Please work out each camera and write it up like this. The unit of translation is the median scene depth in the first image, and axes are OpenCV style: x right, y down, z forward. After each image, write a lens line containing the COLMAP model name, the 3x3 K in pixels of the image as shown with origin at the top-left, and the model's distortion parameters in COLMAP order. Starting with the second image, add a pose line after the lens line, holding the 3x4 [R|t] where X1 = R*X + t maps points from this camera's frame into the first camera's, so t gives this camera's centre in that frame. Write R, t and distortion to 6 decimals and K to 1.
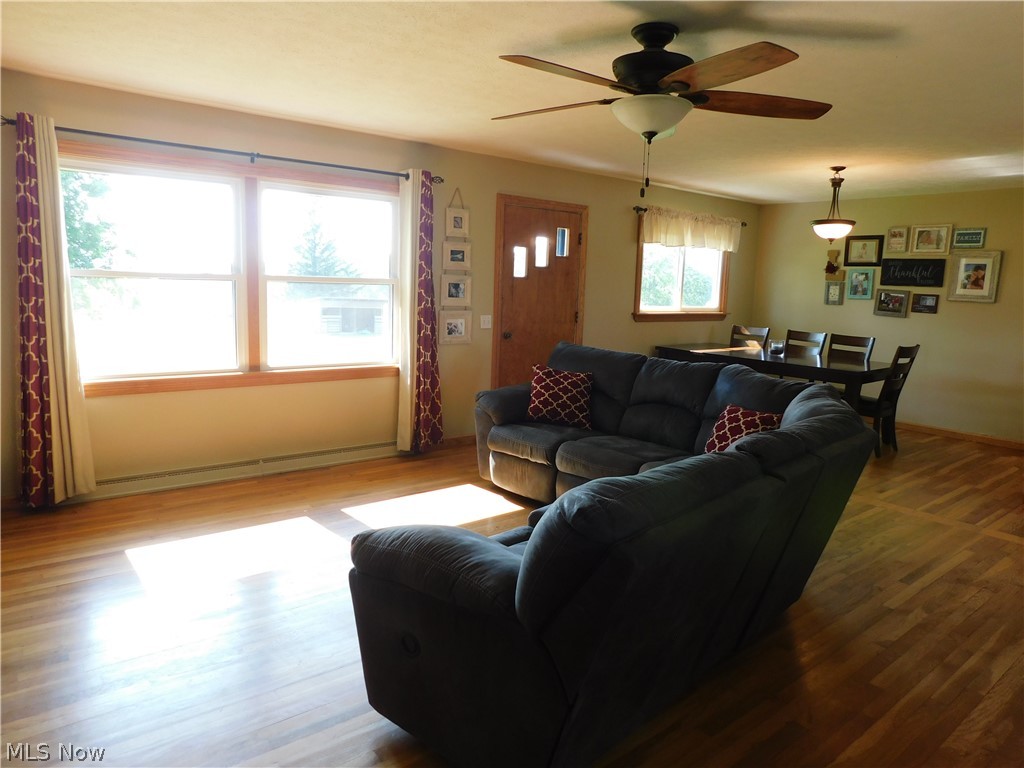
lens RADIAL K [[693.4, 0, 512.0], [0, 693.4, 384.0], [0, 0, 1]] dist [0.001439, 0.000336]
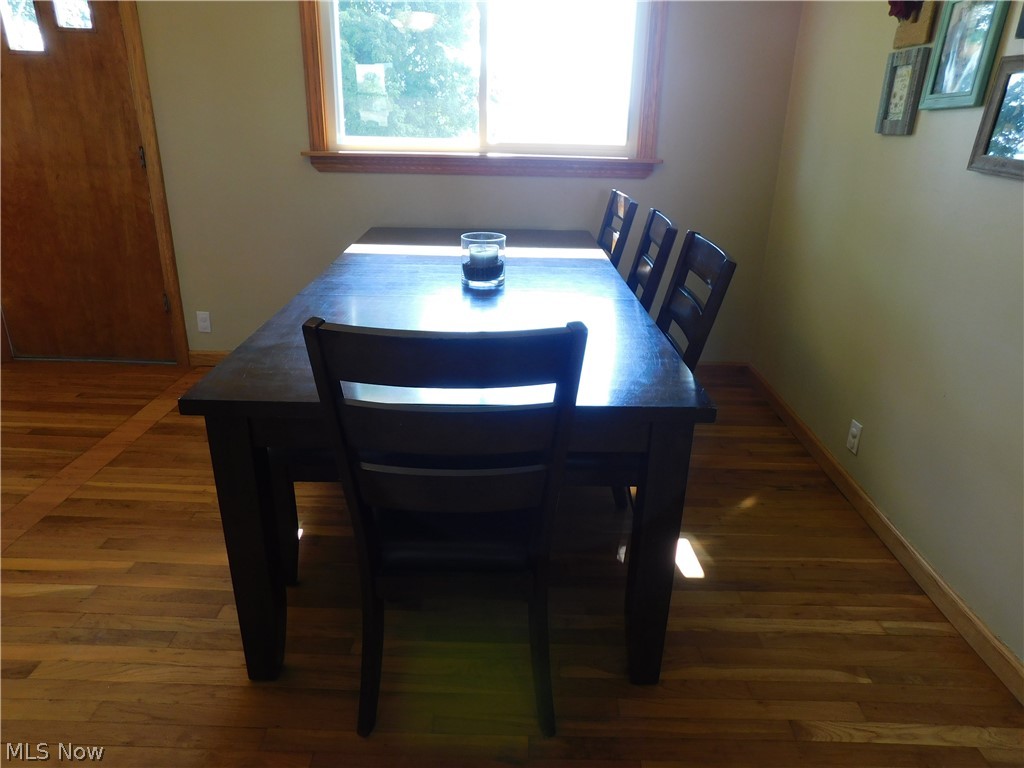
lens RADIAL K [[679.4, 0, 512.0], [0, 679.4, 384.0], [0, 0, 1]] dist [-0.059711, 0.049251]
pose [[0.755826, 0.221266, -0.616254, 0.554915], [-0.088429, 0.967044, 0.238761, -0.066411], [0.648774, -0.125967, 0.750483, 0.683159]]
